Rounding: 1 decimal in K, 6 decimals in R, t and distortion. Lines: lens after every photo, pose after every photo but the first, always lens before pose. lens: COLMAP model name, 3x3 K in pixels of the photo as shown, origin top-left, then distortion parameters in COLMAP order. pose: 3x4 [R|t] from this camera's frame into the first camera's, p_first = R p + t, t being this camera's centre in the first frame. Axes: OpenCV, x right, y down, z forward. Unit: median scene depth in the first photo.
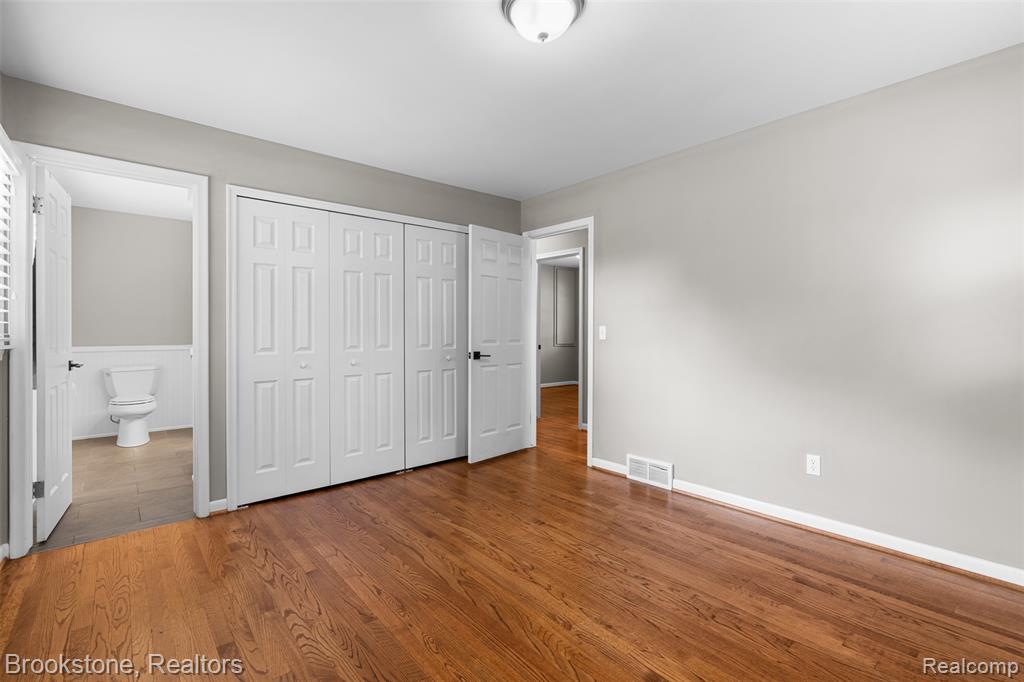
lens RADIAL K [[463.8, 0, 513.2], [0, 463.8, 337.5], [0, 0, 1]] dist [0.001237, 0.001191]
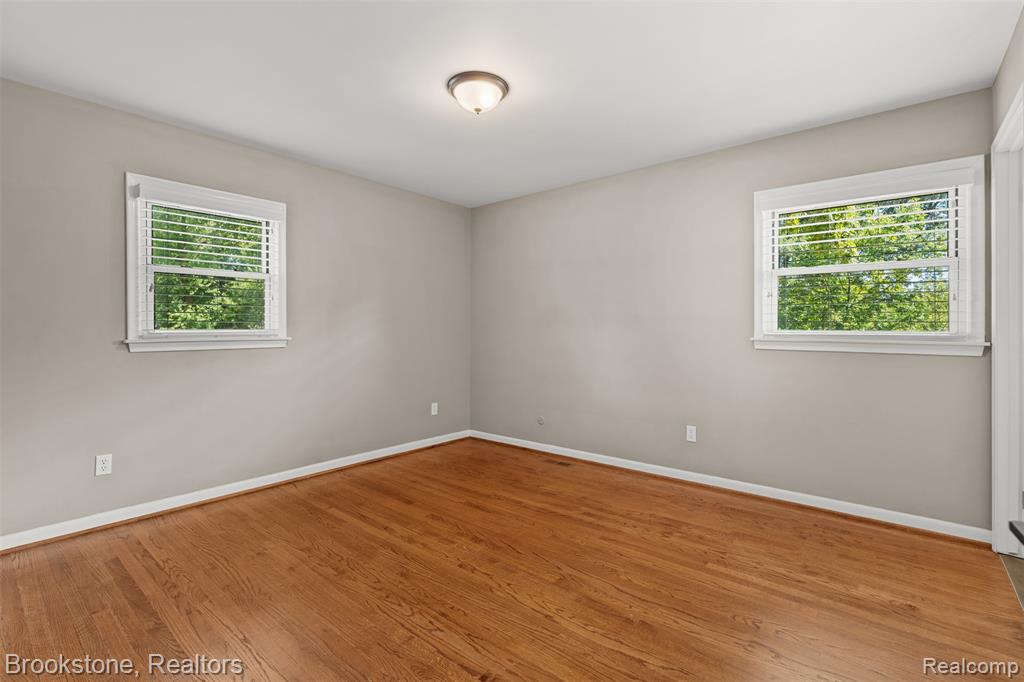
lens RADIAL K [[463.8, 0, 516.2], [0, 463.8, 332.8], [0, 0, 1]] dist [0.001237, 0.001191]
pose [[-0.986284, 0.002247, -0.165043, 0.141651], [-0.000493, 0.999863, 0.016556, -0.021836], [0.165058, 0.016411, -0.986147, 1.881909]]
